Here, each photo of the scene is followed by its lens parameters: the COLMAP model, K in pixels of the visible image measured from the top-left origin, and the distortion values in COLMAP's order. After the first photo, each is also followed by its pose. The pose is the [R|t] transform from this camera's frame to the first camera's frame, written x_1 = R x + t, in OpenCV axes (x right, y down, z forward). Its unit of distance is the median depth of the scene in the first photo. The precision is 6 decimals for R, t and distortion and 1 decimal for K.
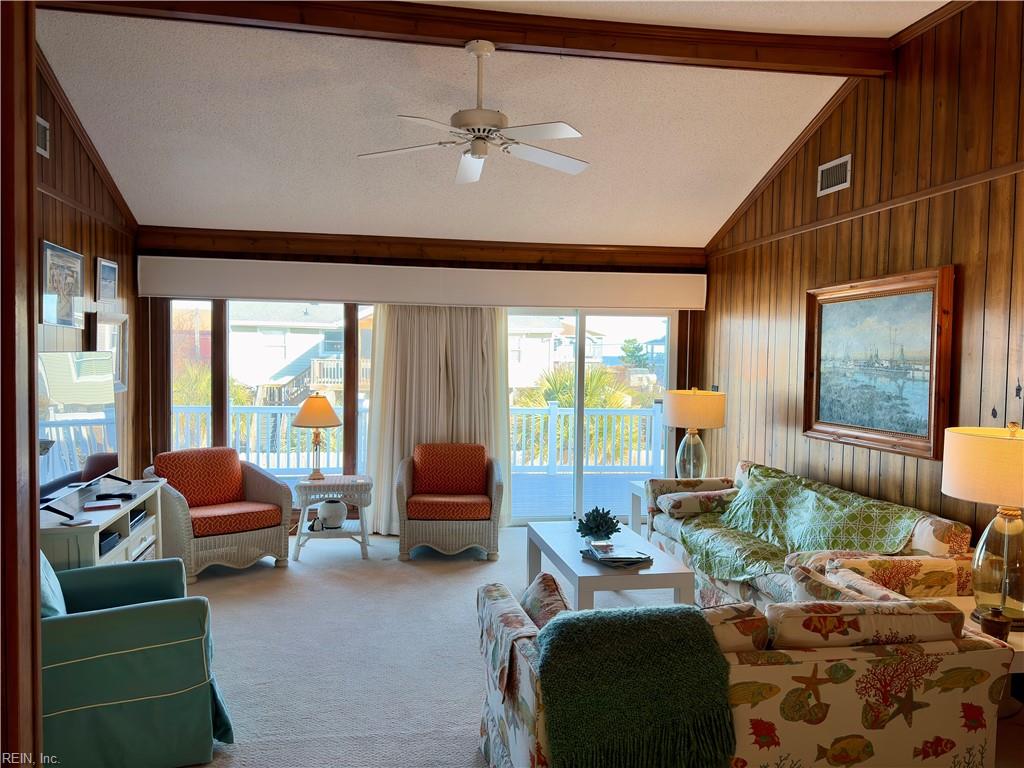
lens RADIAL K [[779.5, 0, 512.0], [0, 779.5, 384.0], [0, 0, 1]] dist [0.087616, -0.140855]
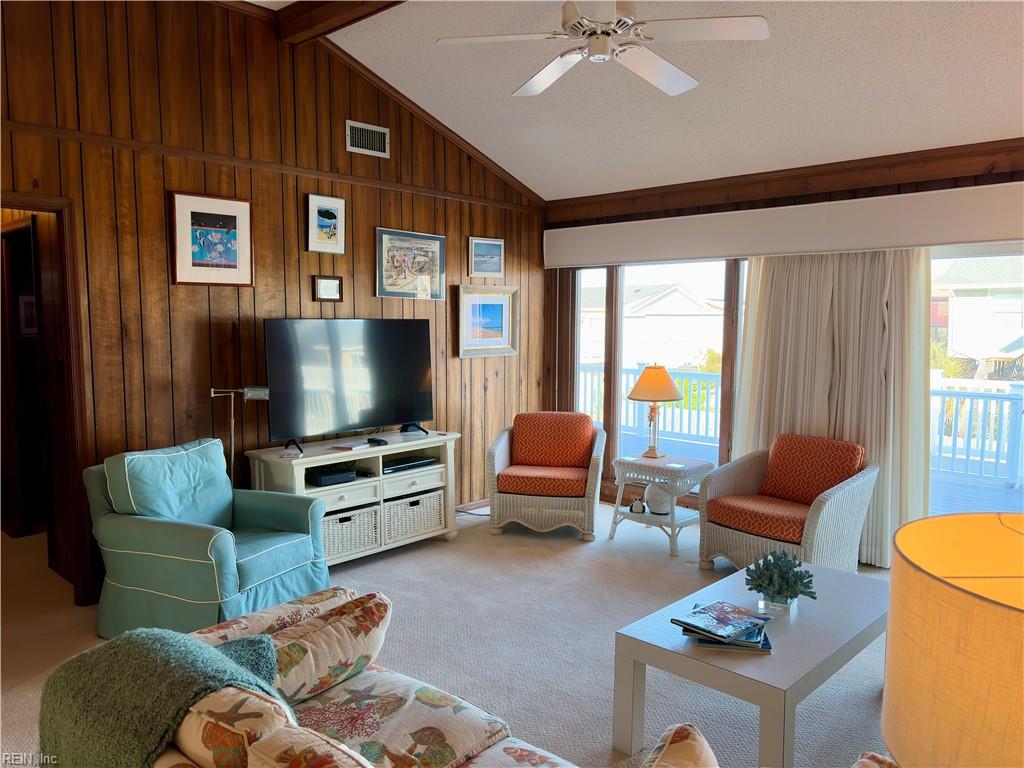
lens RADIAL K [[779.5, 0, 512.0], [0, 779.5, 384.0], [0, 0, 1]] dist [0.087616, -0.140855]
pose [[0.568810, 0.058987, -0.820351, 0.389907], [-0.027533, 0.998231, 0.052687, -0.006904], [0.822008, -0.007382, 0.569428, 0.343127]]
